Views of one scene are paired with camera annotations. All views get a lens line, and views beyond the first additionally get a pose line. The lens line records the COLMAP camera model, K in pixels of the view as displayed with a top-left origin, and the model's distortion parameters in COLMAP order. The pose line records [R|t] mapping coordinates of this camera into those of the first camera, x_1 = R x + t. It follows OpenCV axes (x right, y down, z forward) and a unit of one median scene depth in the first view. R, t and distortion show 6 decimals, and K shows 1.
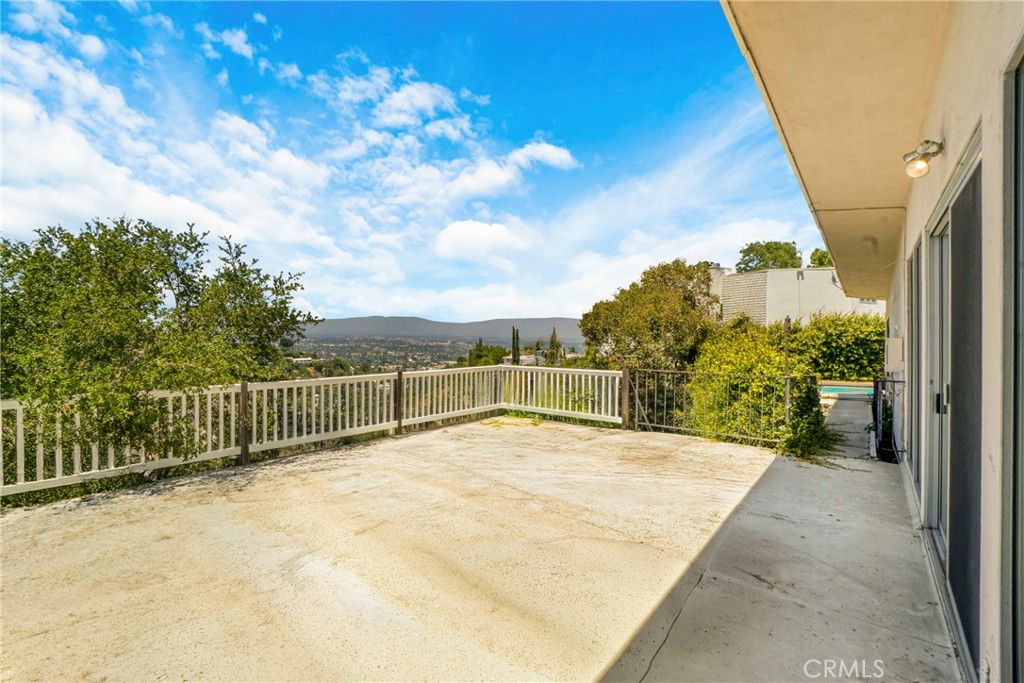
lens RADIAL K [[479.6, 0, 501.7], [0, 479.6, 336.6], [0, 0, 1]] dist [-0.057218, 0.023467]
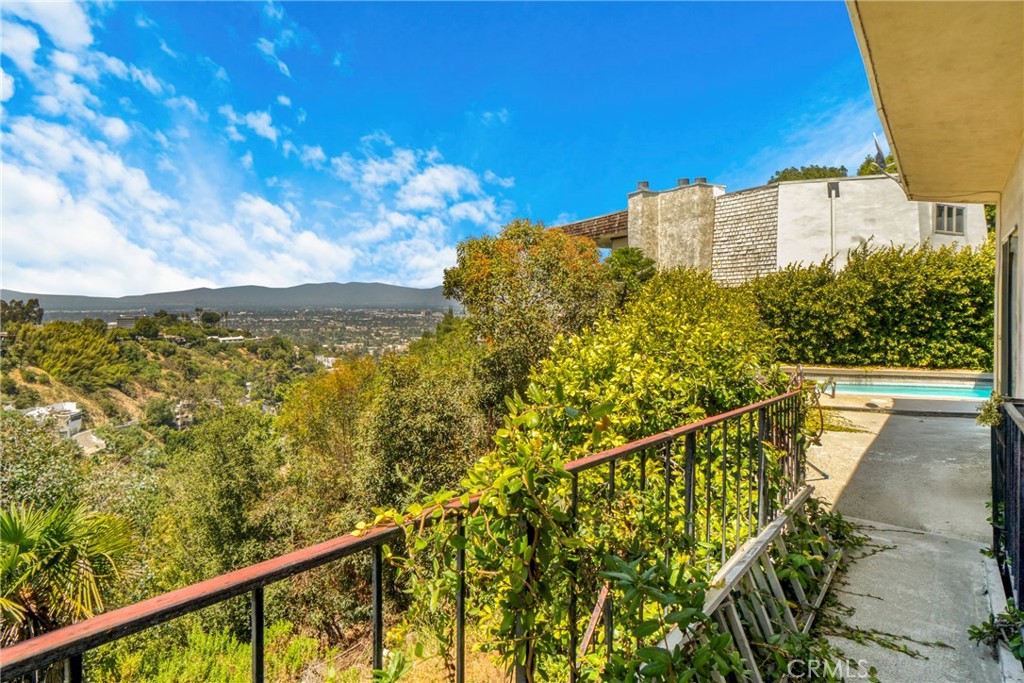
lens RADIAL K [[584.7, 0, 507.5], [0, 584.7, 320.1], [0, 0, 1]] dist [0.000139, 0.001707]
pose [[0.999544, -0.016973, 0.024960, 0.230276], [0.016345, 0.999550, 0.025156, 0.011122], [-0.025376, -0.024736, 0.999372, 0.304989]]
